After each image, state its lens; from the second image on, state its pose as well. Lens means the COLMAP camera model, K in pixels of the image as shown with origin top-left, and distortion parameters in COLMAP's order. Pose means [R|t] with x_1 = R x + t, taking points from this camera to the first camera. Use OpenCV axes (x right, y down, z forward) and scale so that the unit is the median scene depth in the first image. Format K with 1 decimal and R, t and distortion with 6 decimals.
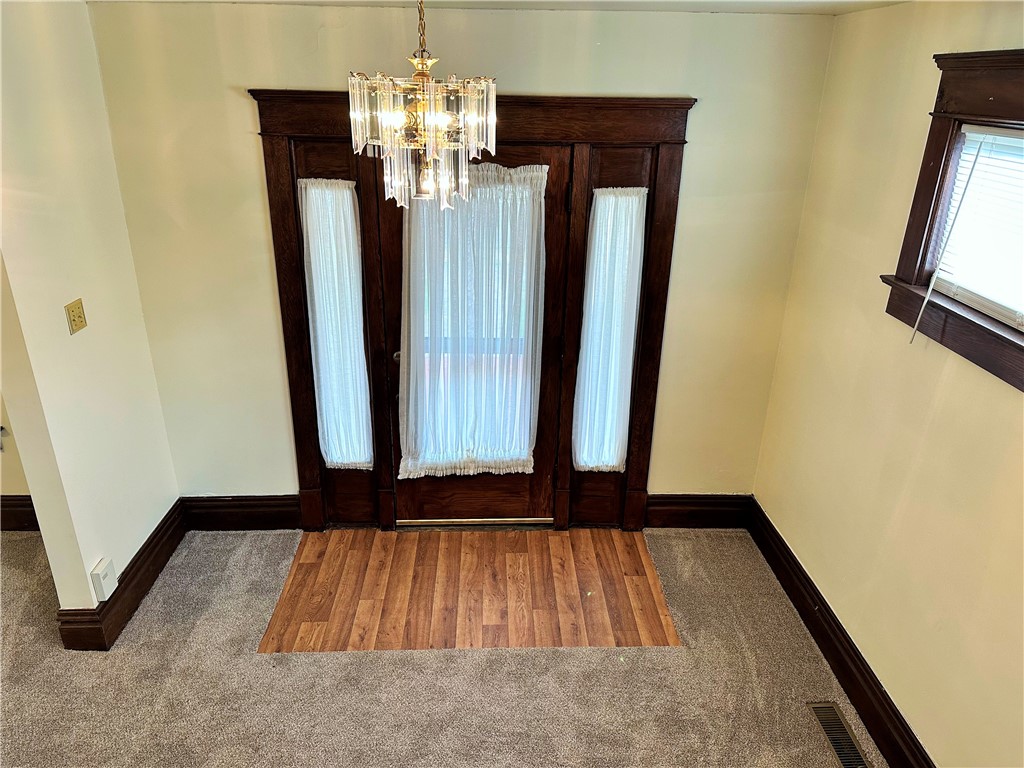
lens RADIAL K [[711.3, 0, 513.7], [0, 711.3, 380.3], [0, 0, 1]] dist [0.053236, -0.056784]
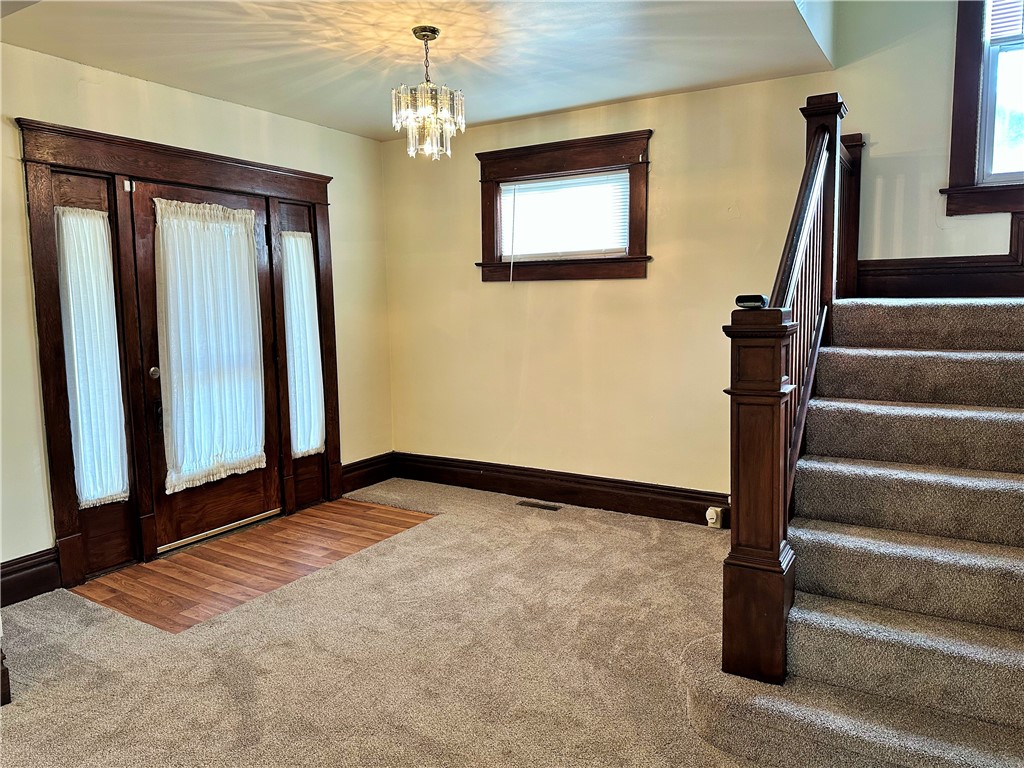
lens RADIAL K [[711.3, 0, 520.1], [0, 711.3, 383.9], [0, 0, 1]] dist [0.053236, -0.056784]
pose [[0.548049, -0.127775, 0.826629, -0.725606], [0.336090, 0.938616, -0.077740, 0.241851], [-0.765954, 0.320427, 0.557352, -0.027603]]
